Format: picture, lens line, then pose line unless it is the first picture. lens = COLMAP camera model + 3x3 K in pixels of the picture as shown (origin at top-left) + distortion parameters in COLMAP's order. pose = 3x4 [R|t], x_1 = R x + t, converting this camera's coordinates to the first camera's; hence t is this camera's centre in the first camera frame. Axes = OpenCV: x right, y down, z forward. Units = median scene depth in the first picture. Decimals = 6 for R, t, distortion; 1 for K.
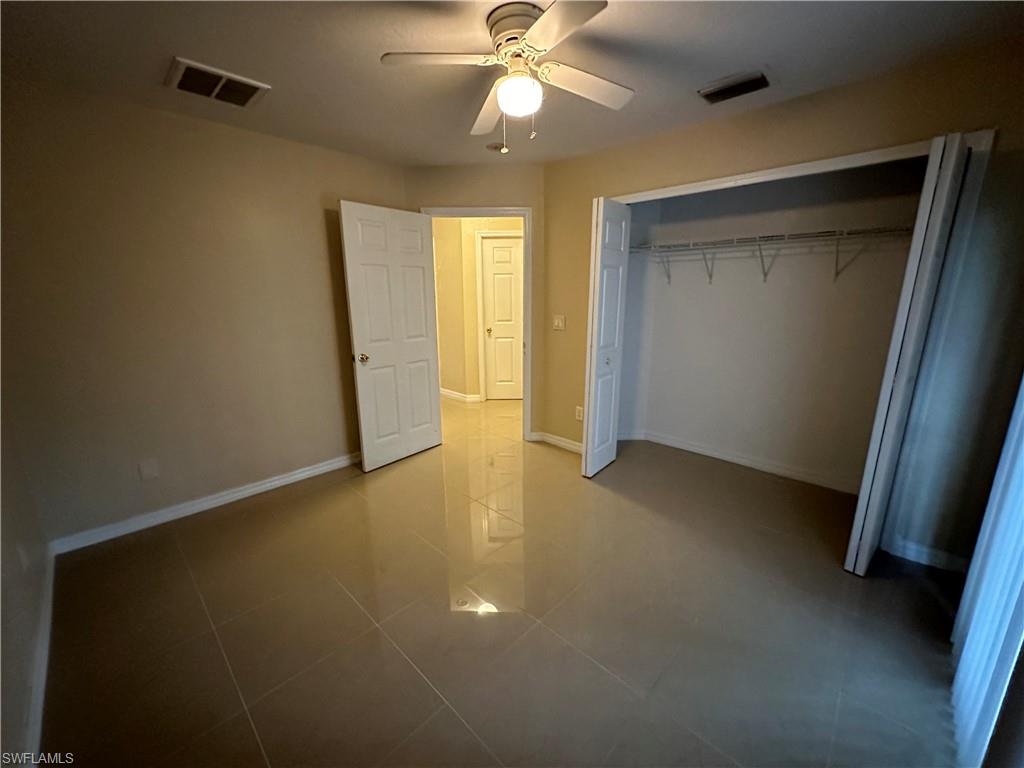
lens RADIAL K [[412.4, 0, 510.8], [0, 412.4, 386.1], [0, 0, 1]] dist [-0.002698, 0.000035]
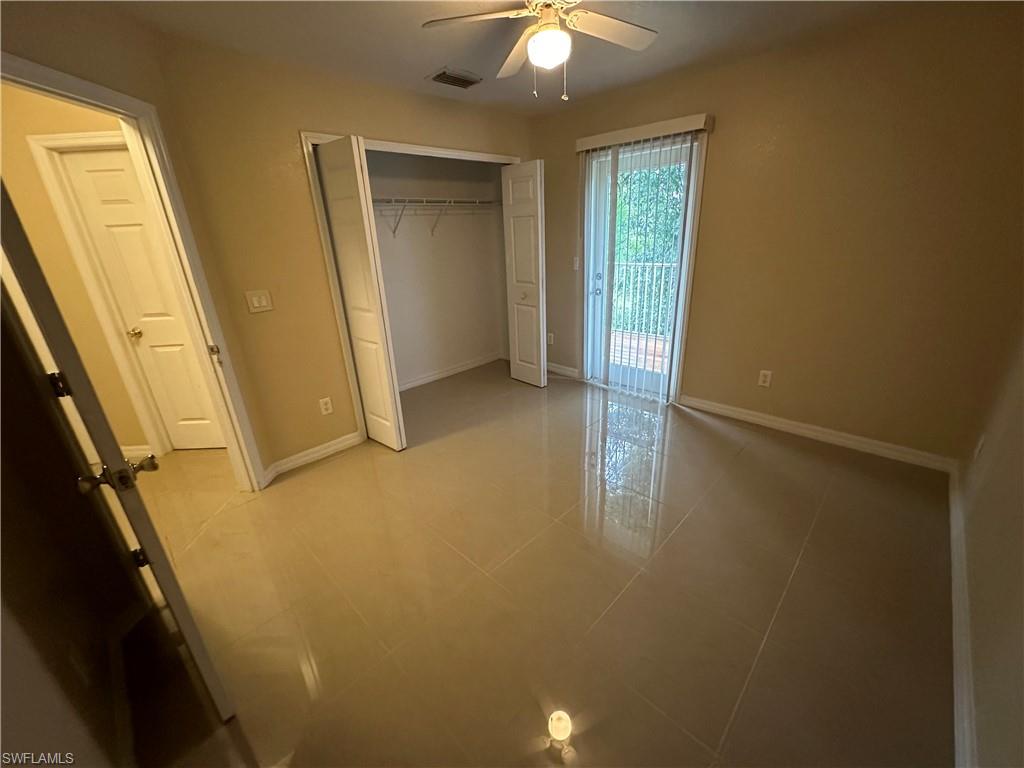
lens RADIAL K [[412.4, 0, 508.0], [0, 412.4, 384.2], [0, 0, 1]] dist [-0.002698, 0.000035]
pose [[0.004478, -0.335533, 0.942018, -0.685612], [0.281272, 0.904418, 0.320803, -0.155258], [-0.959618, 0.263527, 0.098426, 0.667580]]
